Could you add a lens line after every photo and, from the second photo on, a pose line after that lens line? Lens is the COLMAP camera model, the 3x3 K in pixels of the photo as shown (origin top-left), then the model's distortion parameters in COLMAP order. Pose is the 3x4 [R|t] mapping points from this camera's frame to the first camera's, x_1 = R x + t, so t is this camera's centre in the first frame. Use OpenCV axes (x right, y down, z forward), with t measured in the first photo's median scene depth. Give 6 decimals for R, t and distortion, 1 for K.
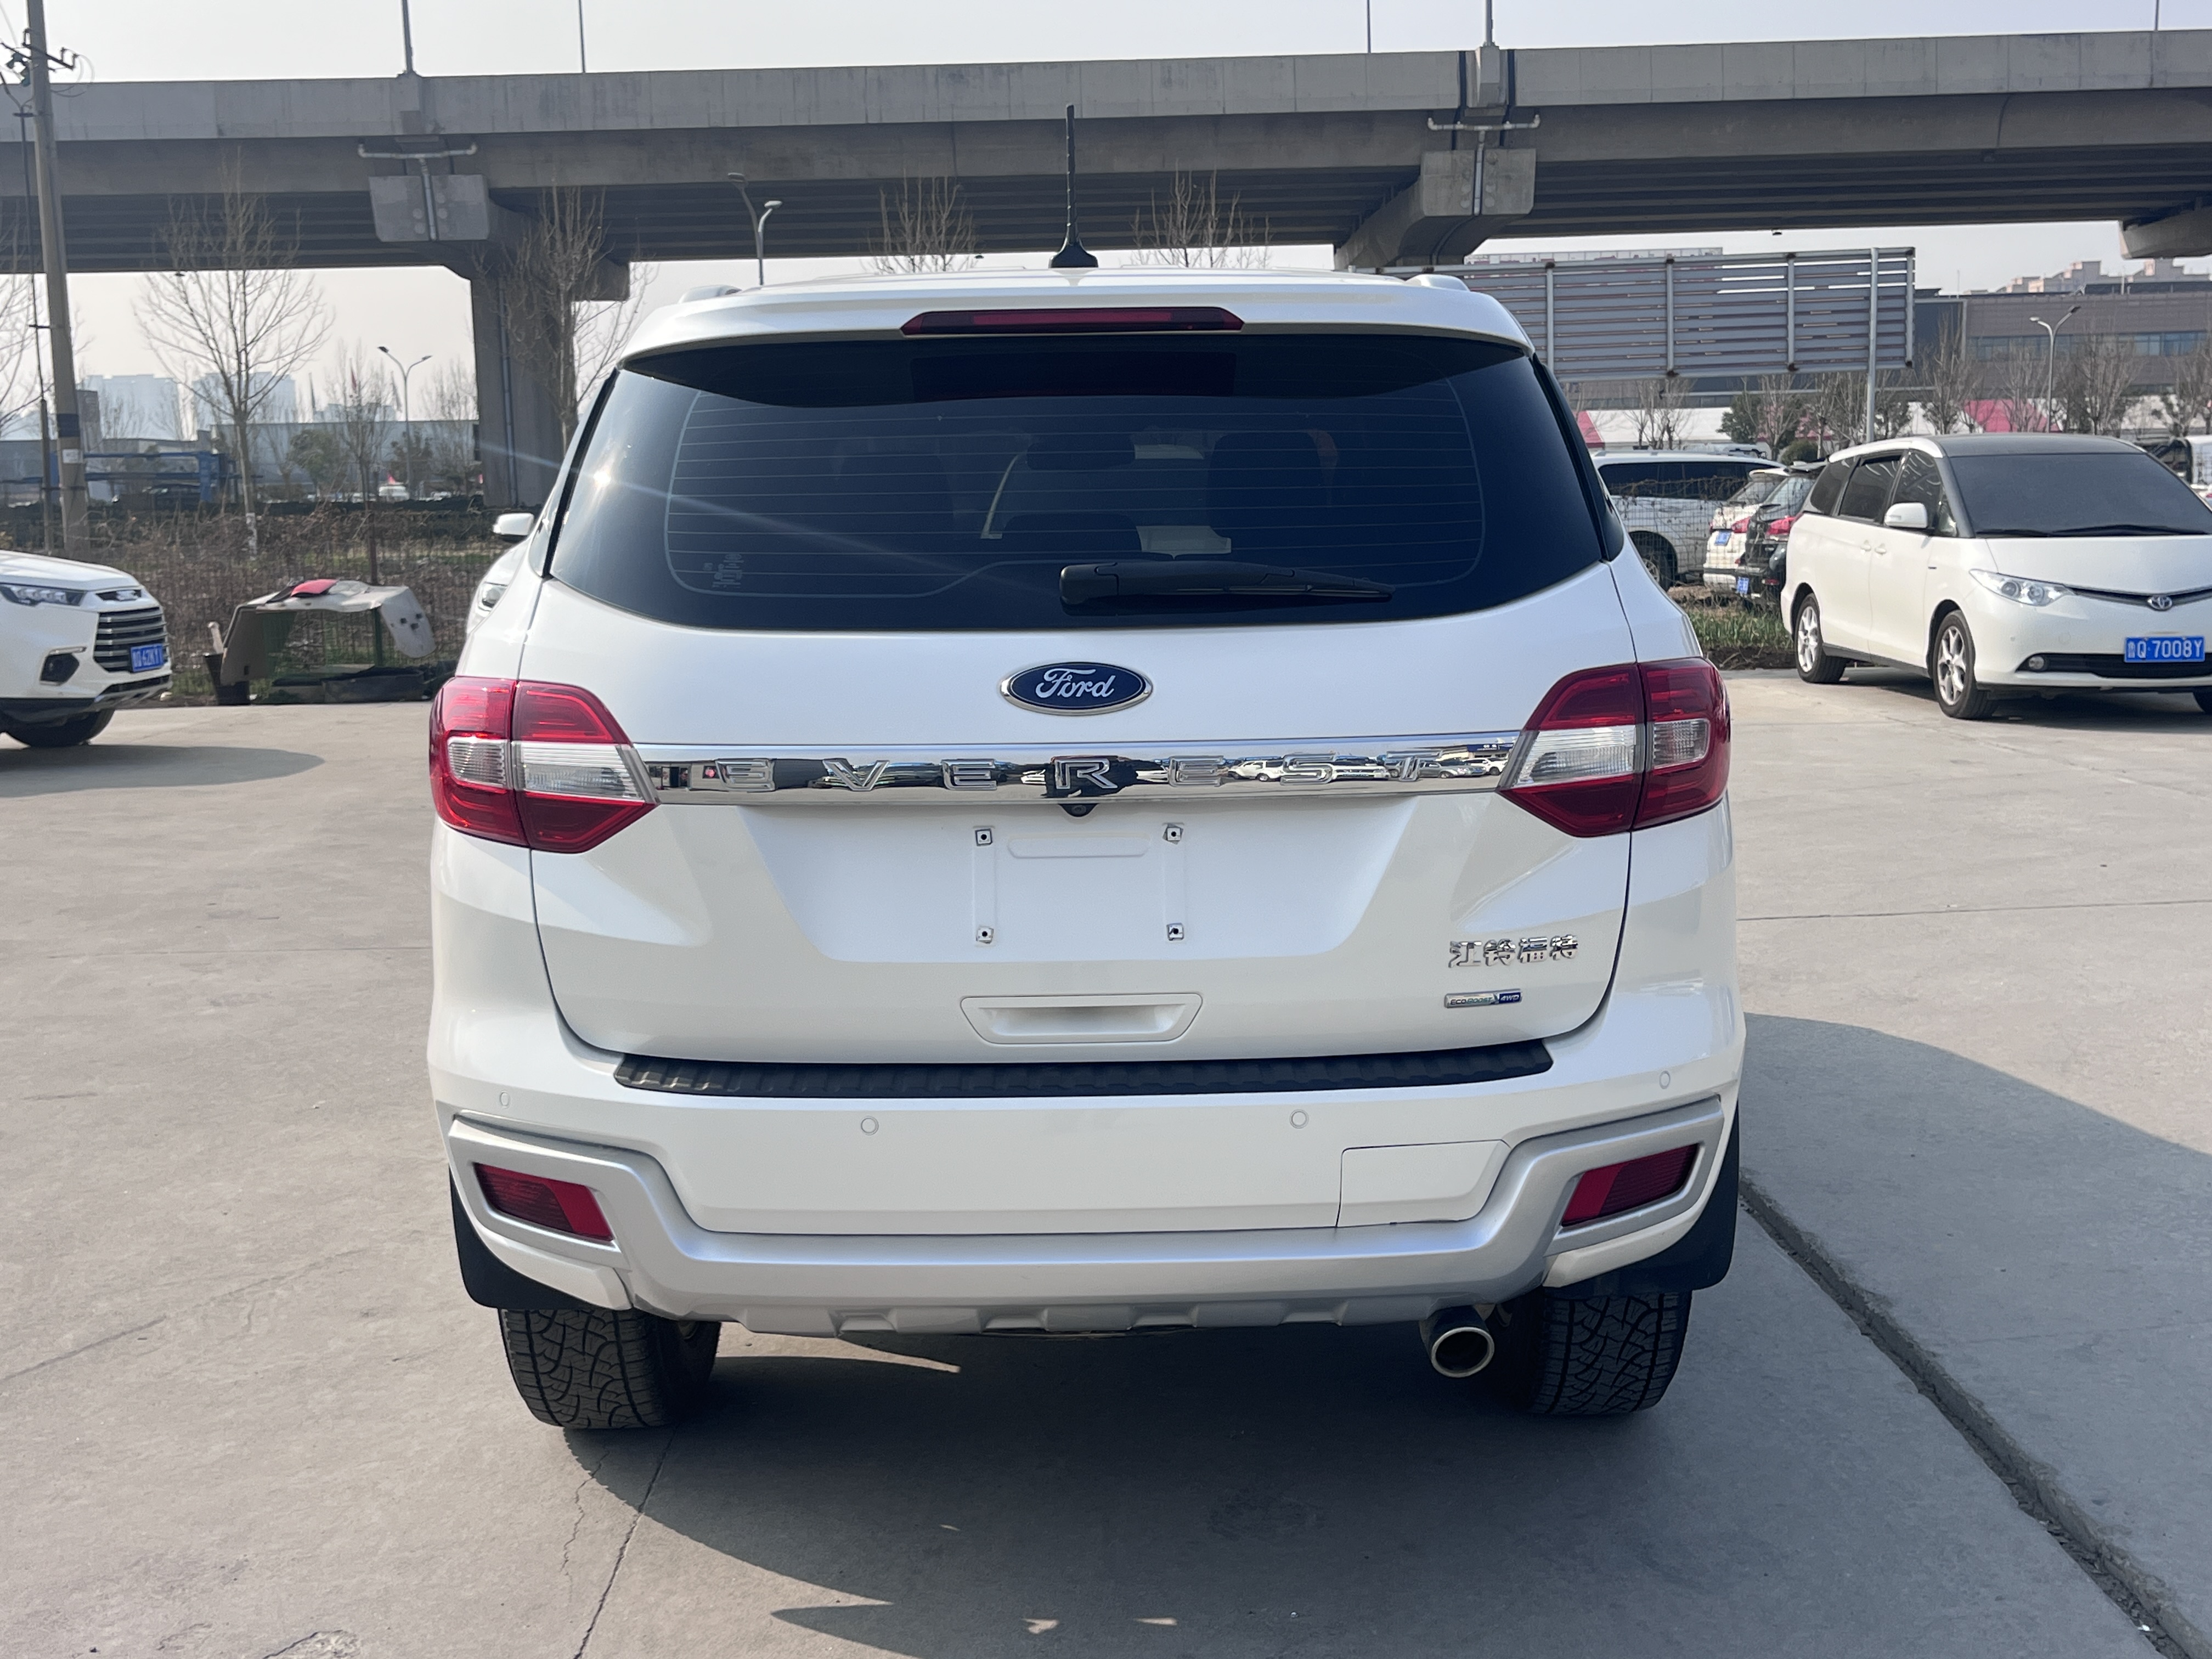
lens RADIAL K [[2376.9, 0, 1107.7], [0, 2376.9, 823.8], [0, 0, 1]] dist [0.045027, -0.023692]
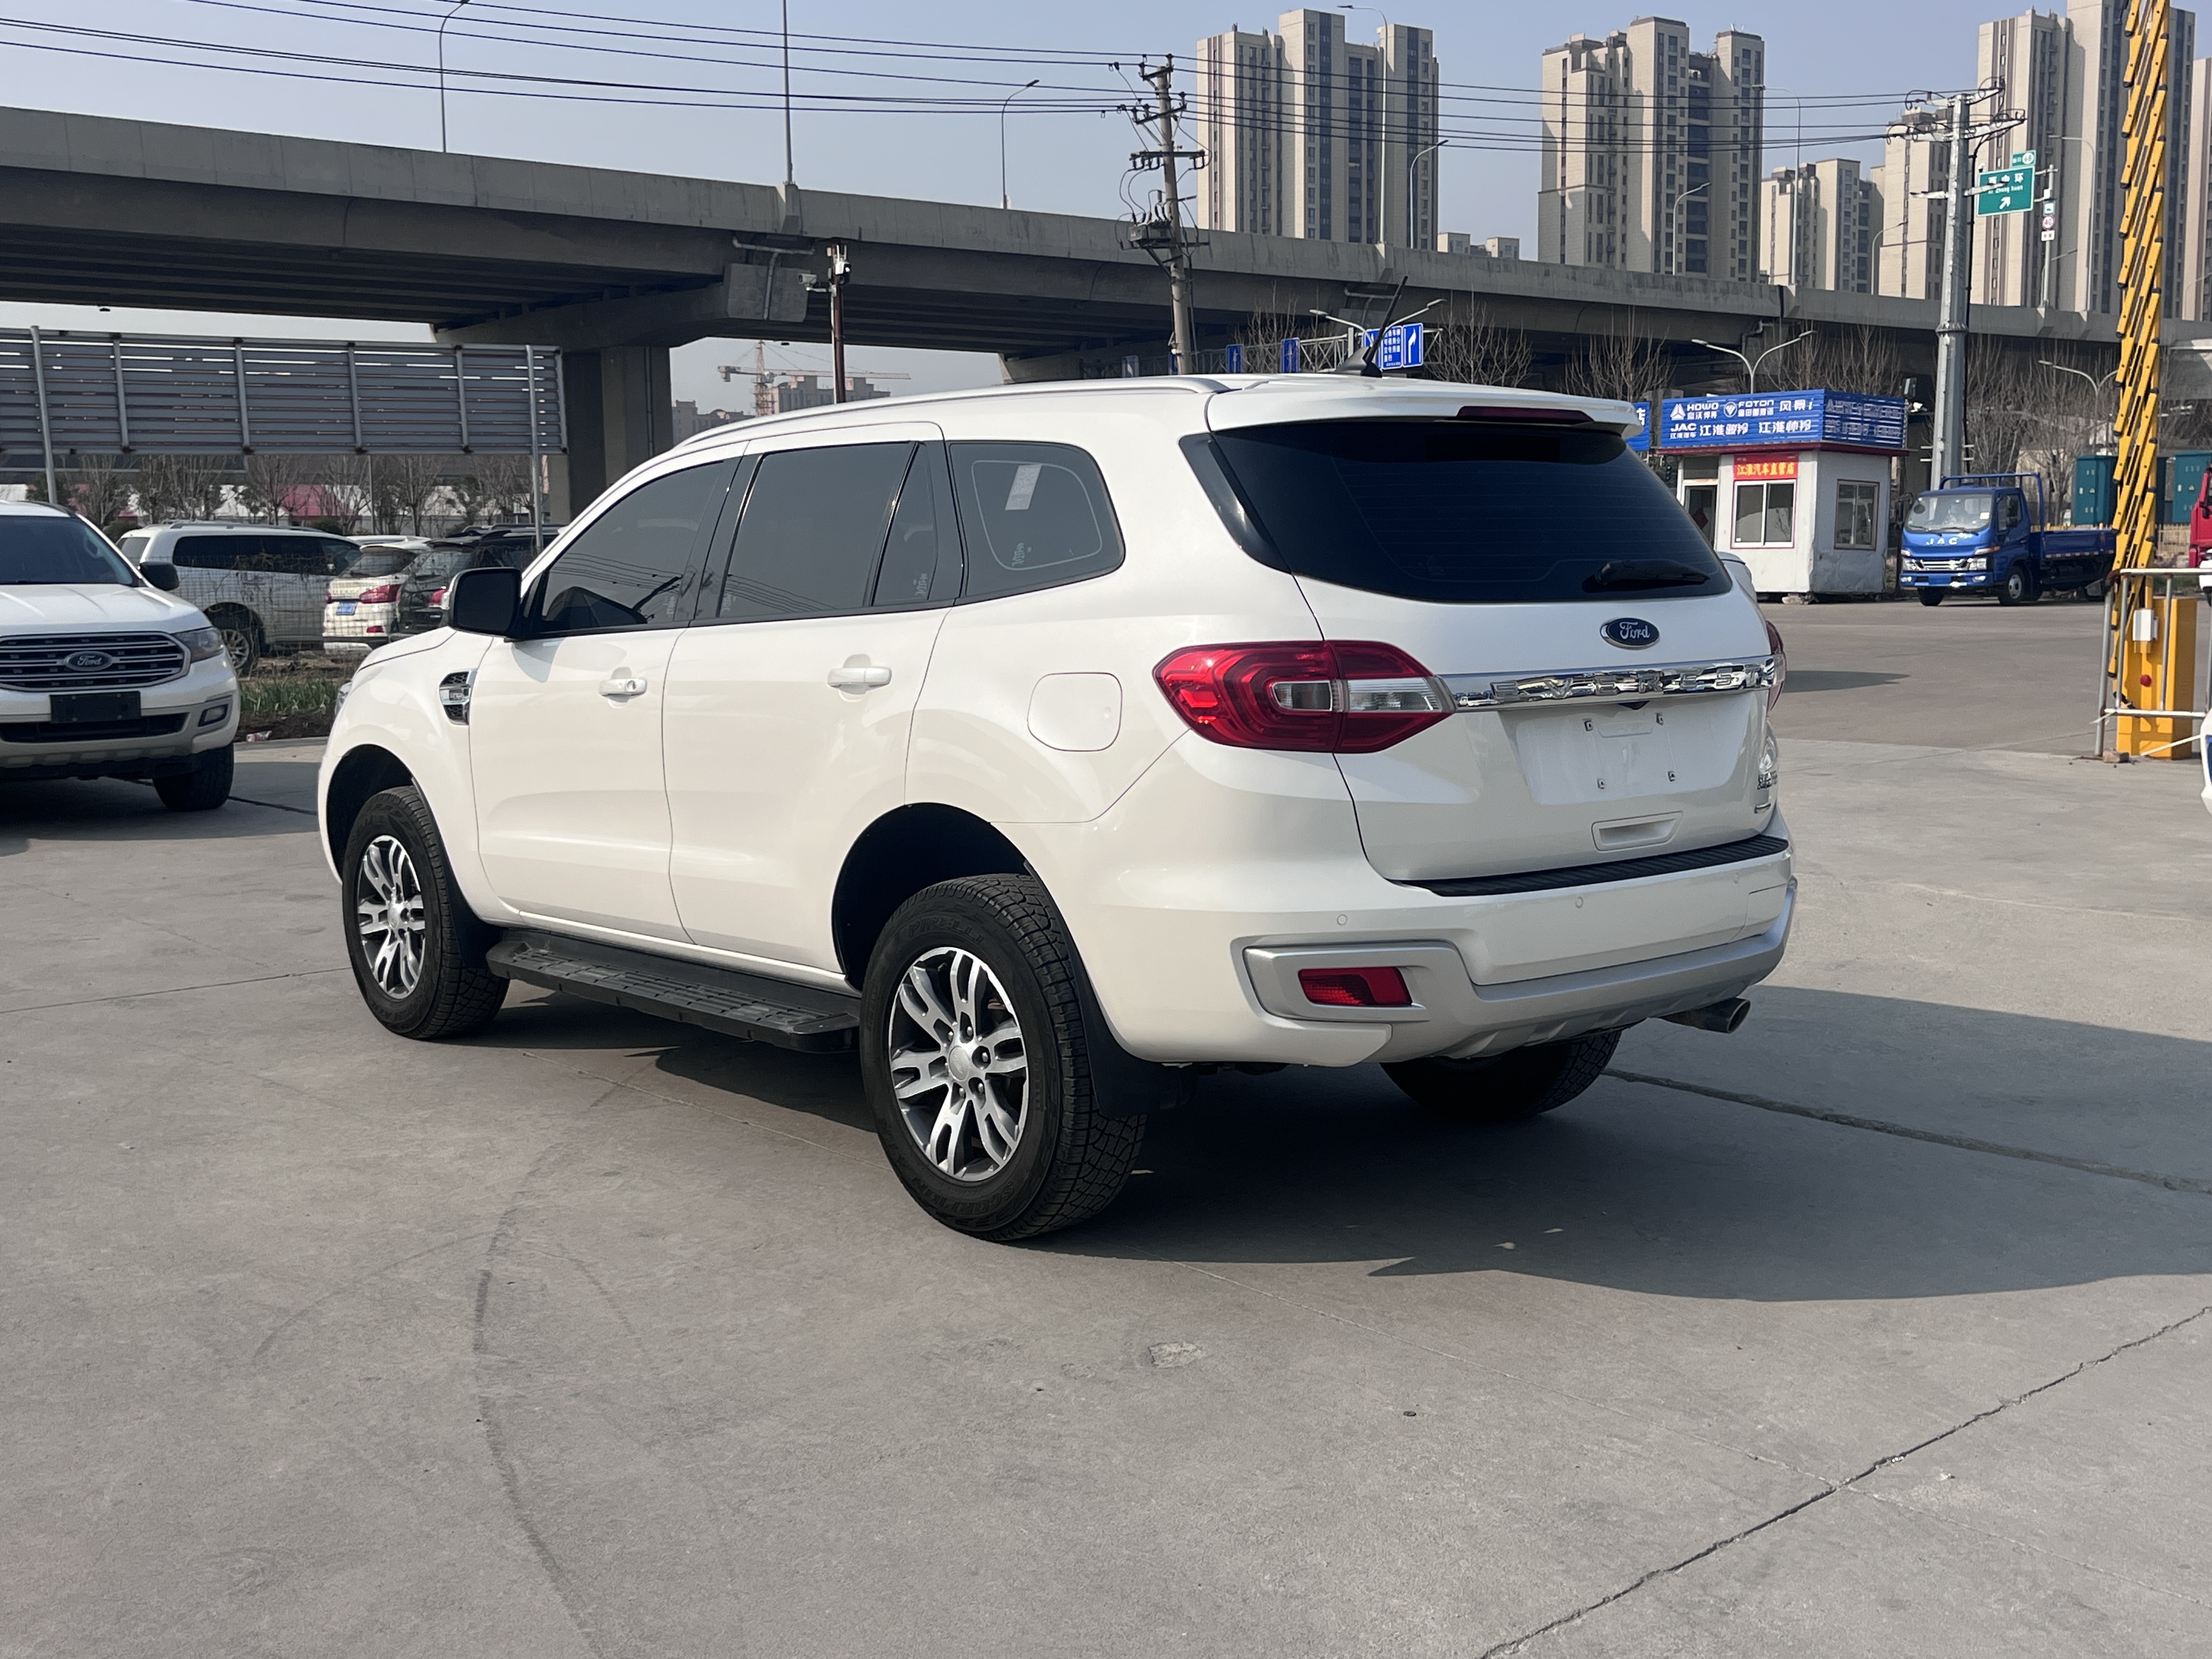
lens RADIAL K [[2369.3, 0, 1108.9], [0, 2369.3, 806.4], [0, 0, 1]] dist [0.050111, -0.047391]
pose [[0.766133, -0.061385, 0.639744, -0.217843], [0.087843, 0.996088, -0.009620, 0.007638], [-0.636650, 0.063567, 0.768528, -0.008089]]
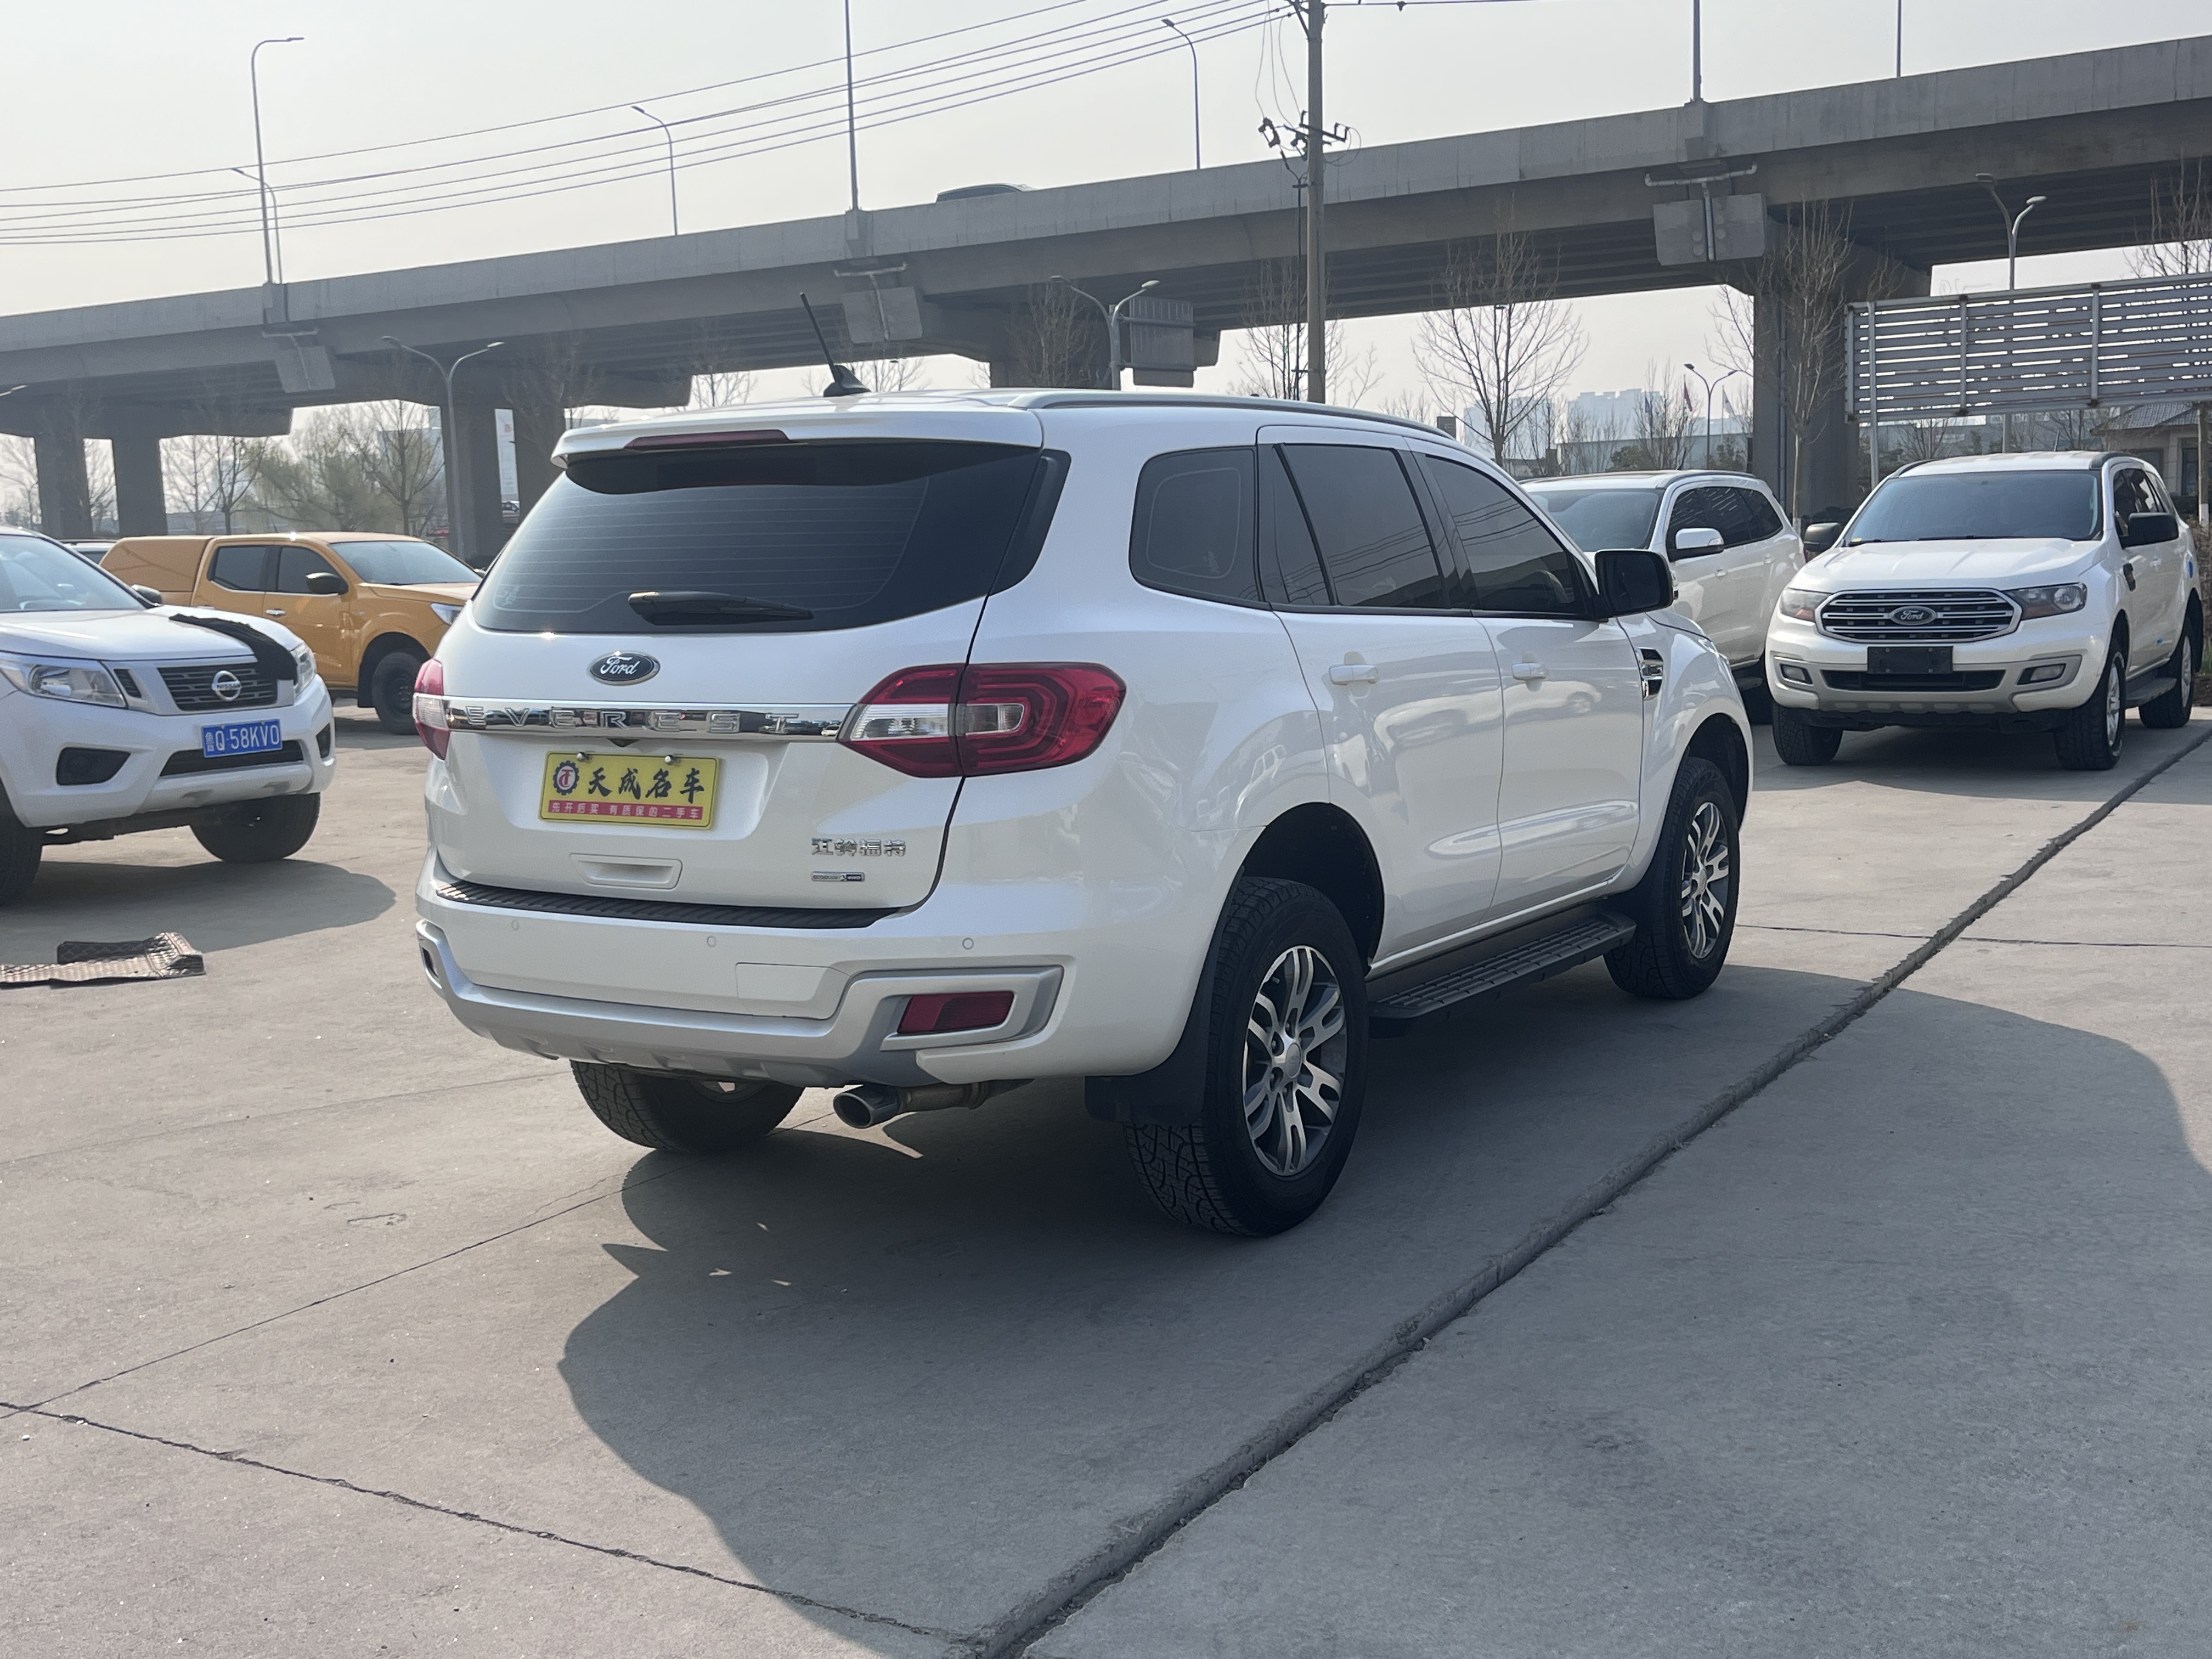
lens RADIAL K [[2376.9, 0, 1107.7], [0, 2376.9, 823.8], [0, 0, 1]] dist [0.045027, -0.023692]
pose [[0.854652, 0.055608, -0.516215, 0.178490], [-0.057827, 0.998257, 0.011796, 0.001620], [0.515972, 0.019770, 0.856378, -0.037820]]
